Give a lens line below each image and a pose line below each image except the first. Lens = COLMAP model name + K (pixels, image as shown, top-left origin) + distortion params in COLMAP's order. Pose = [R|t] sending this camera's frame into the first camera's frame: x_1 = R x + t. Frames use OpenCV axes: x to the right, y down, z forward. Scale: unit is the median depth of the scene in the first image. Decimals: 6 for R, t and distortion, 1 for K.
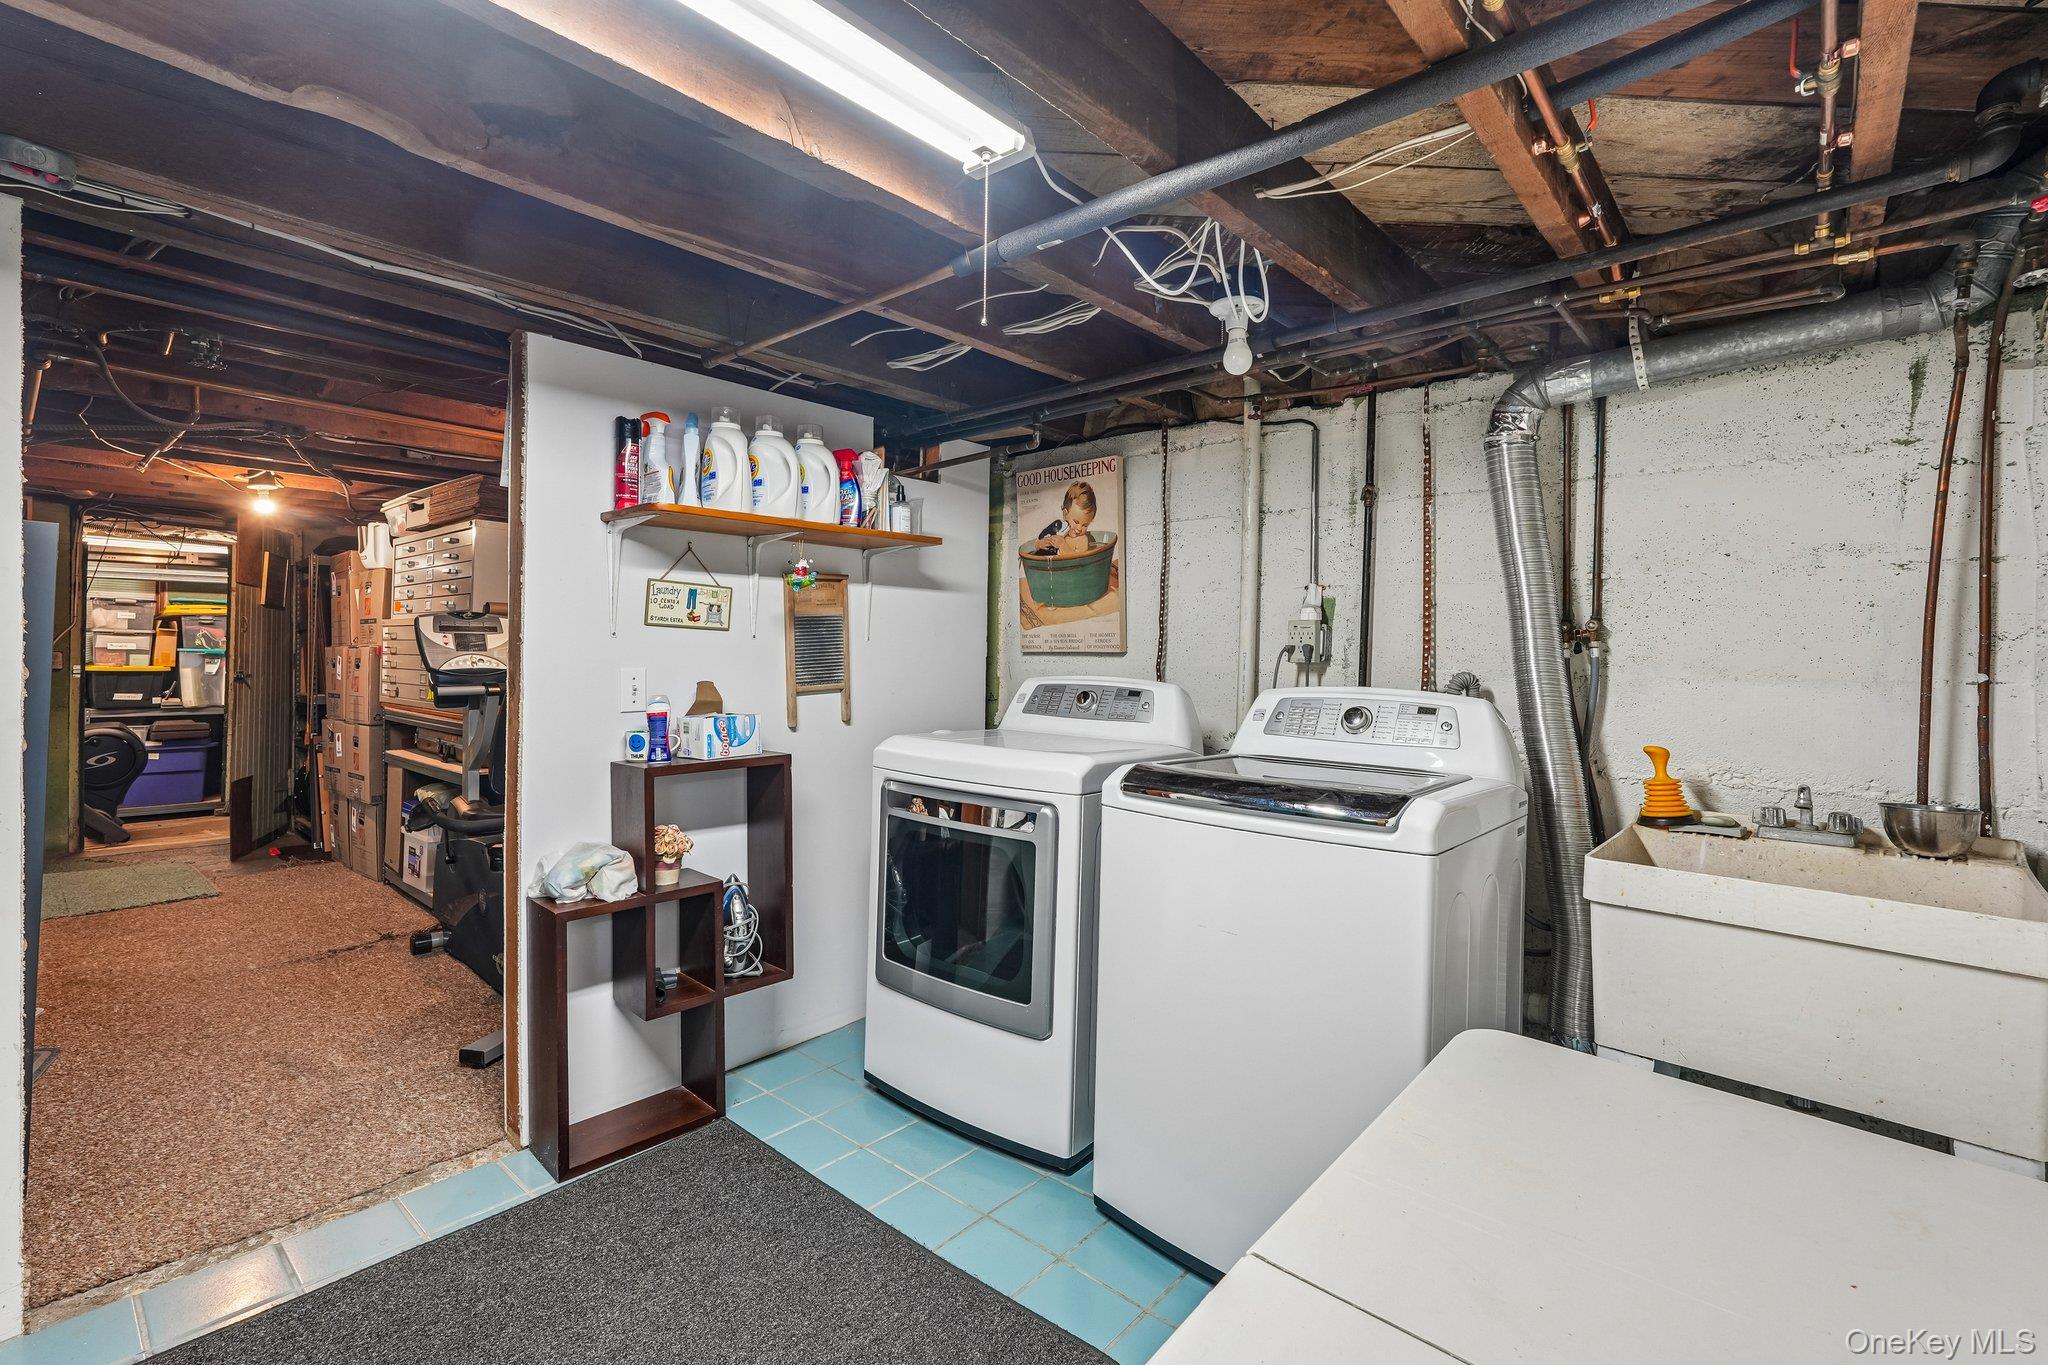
lens RADIAL K [[913.4, 0, 1020.1], [0, 913.4, 667.2], [0, 0, 1]] dist [-0.013488, 0.005438]
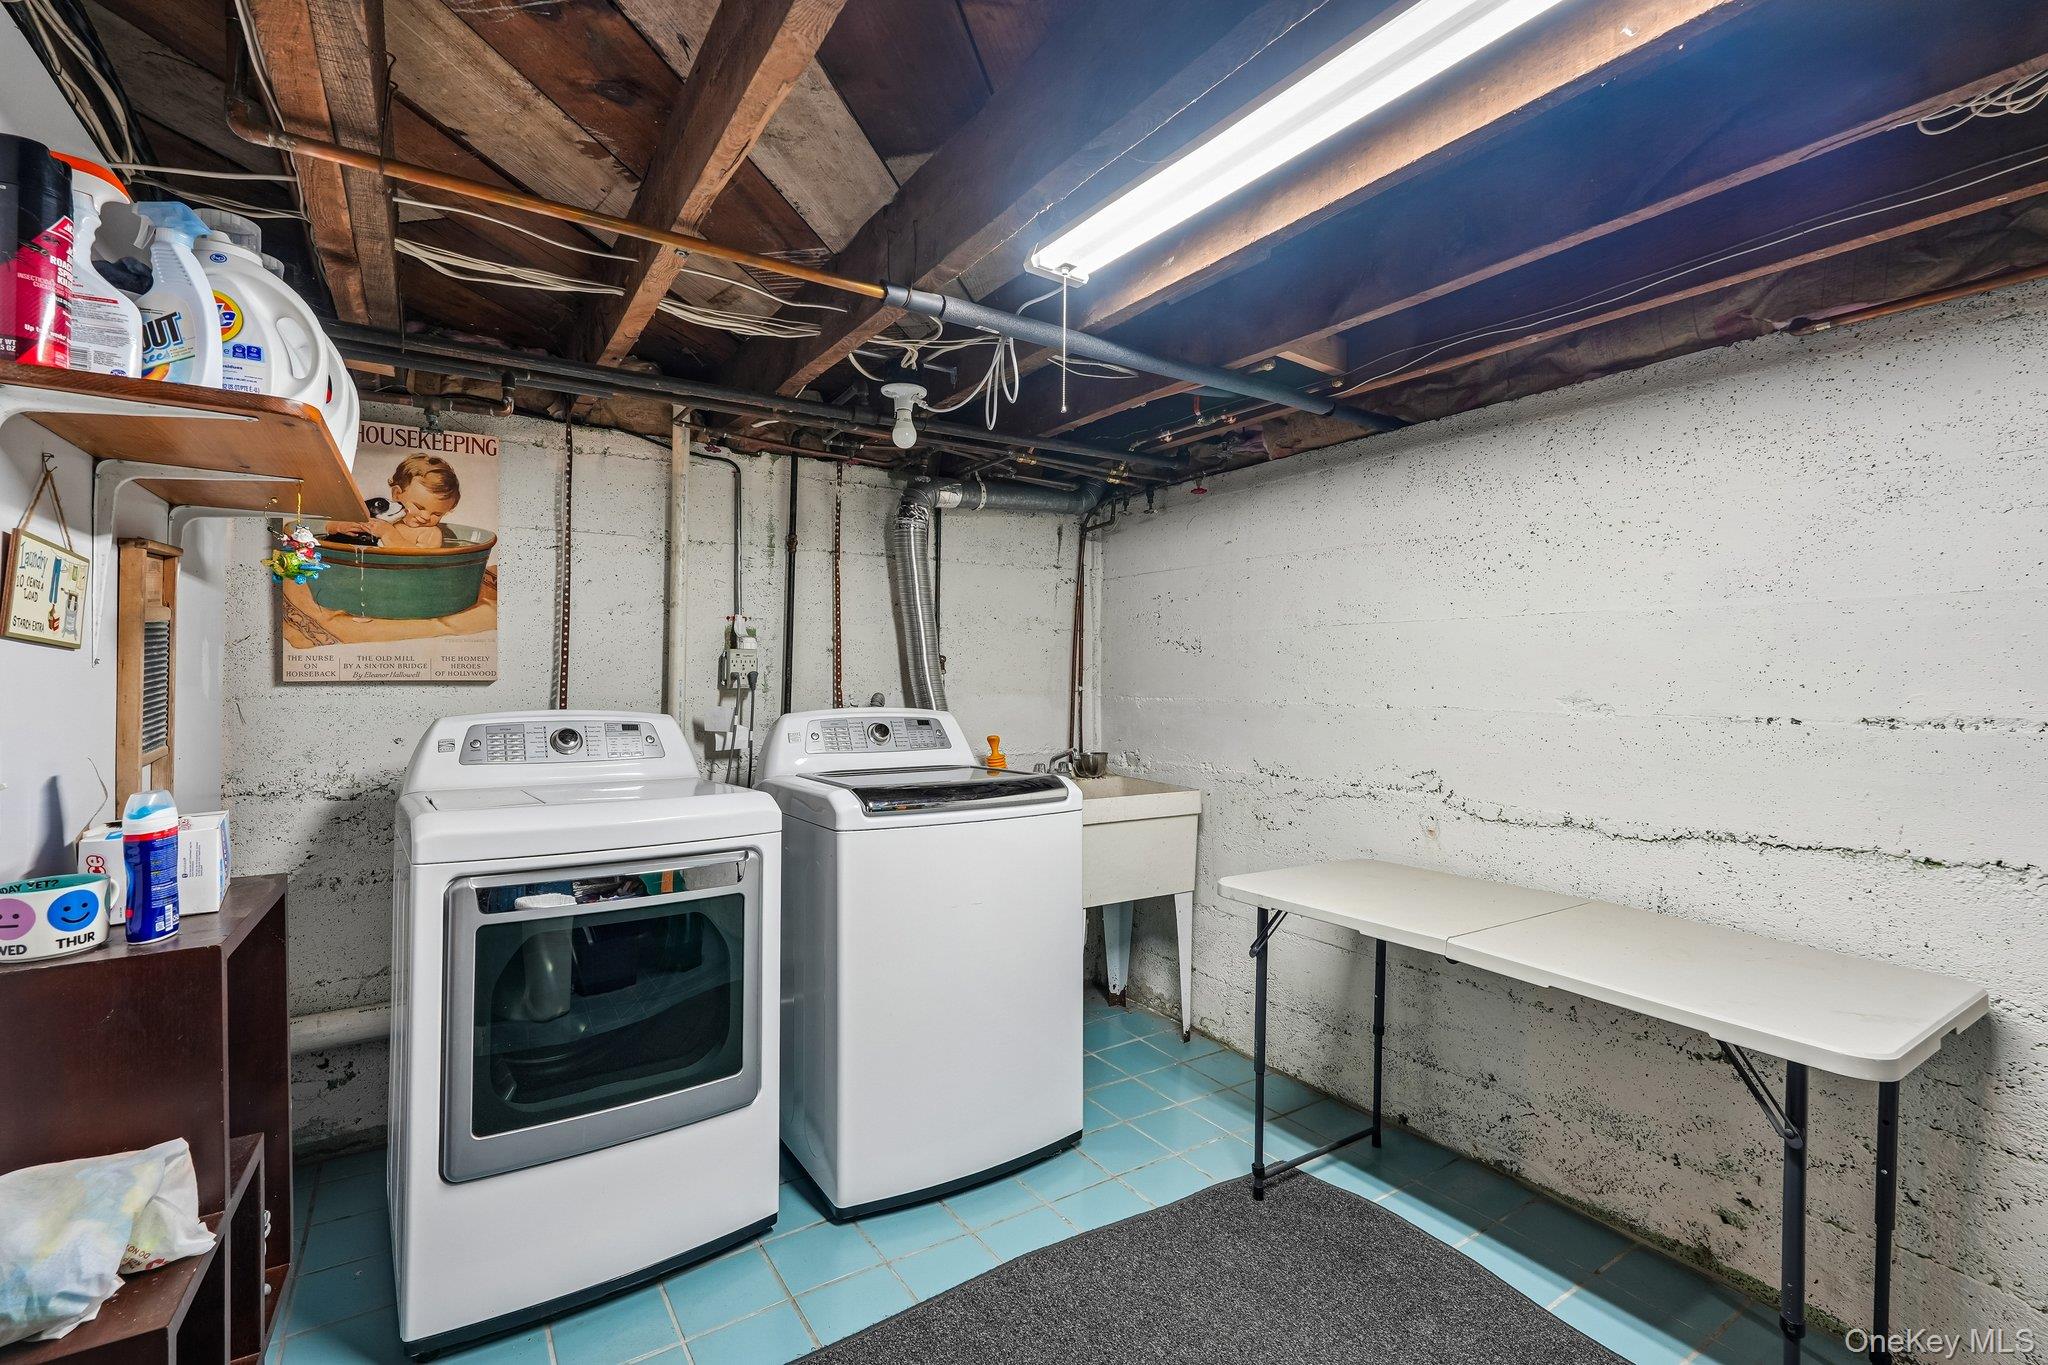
lens RADIAL K [[913.4, 0, 1016.8], [0, 913.4, 681.4], [0, 0, 1]] dist [-0.013488, 0.005438]
pose [[0.278727, -0.019205, 0.960178, -0.622942], [0.008721, 0.999809, 0.017466, -0.028560], [-0.960331, 0.003505, 0.278841, 0.377595]]
